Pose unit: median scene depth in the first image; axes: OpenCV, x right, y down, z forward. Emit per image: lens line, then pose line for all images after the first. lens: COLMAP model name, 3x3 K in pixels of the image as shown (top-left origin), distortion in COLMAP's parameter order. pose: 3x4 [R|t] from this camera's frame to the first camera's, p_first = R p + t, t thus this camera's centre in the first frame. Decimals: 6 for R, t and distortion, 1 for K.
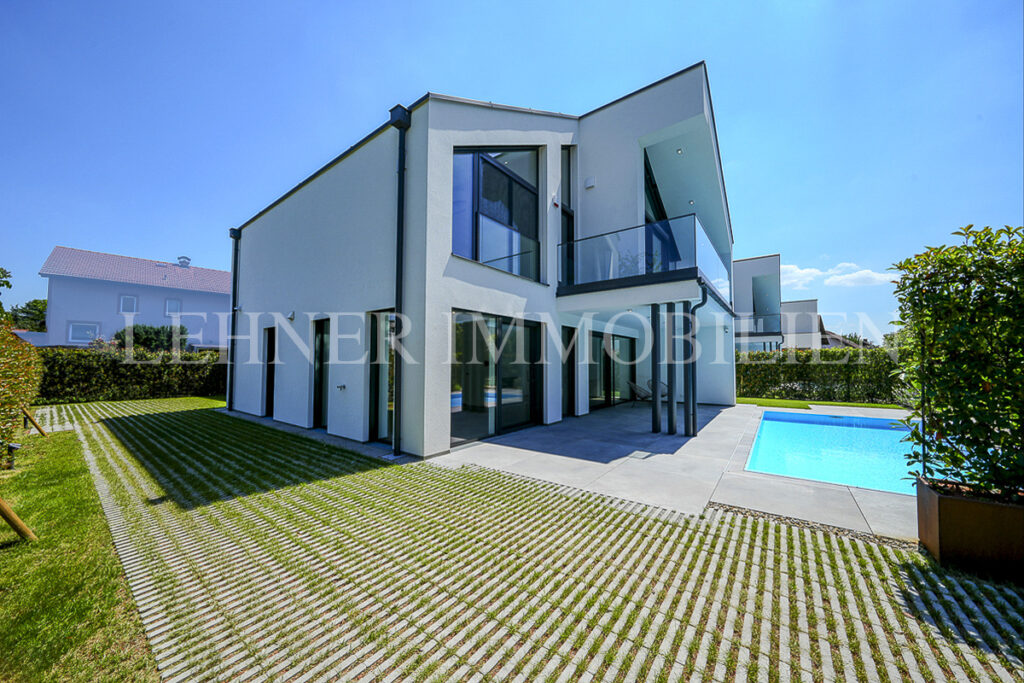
lens RADIAL K [[345.1, 0, 520.9], [0, 345.1, 343.1], [0, 0, 1]] dist [0.003058, -0.000108]
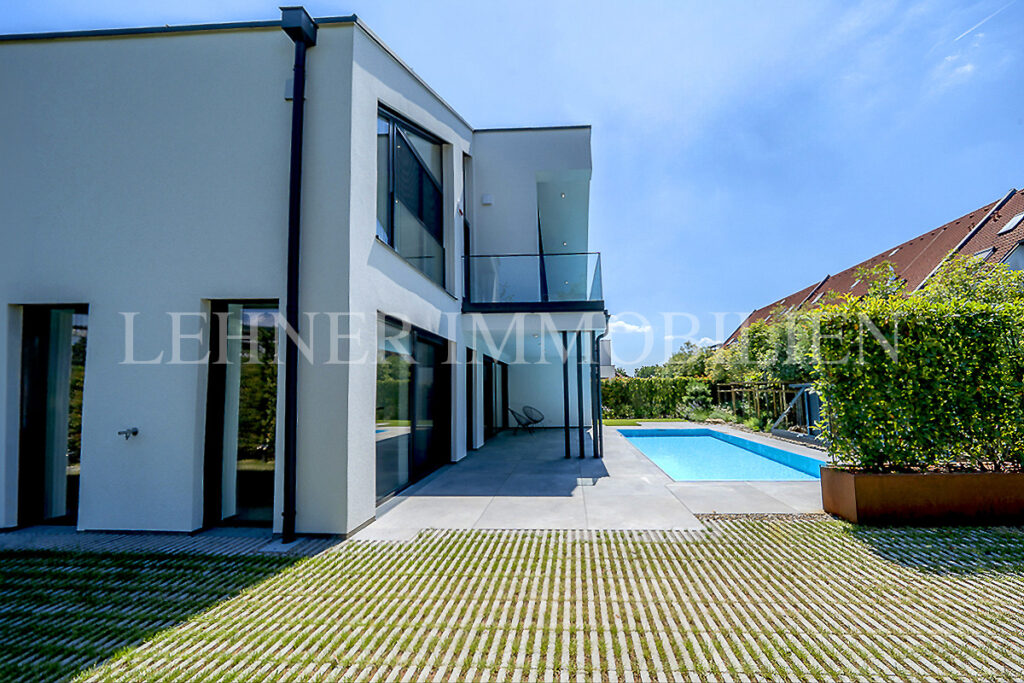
lens RADIAL K [[356.5, 0, 515.0], [0, 356.5, 346.8], [0, 0, 1]] dist [0.000324, -0.000341]
pose [[0.833948, 0.061763, 0.548376, -0.398251], [-0.022858, 0.996730, -0.077500, 0.026177], [-0.551370, 0.052096, 0.832633, 0.251851]]
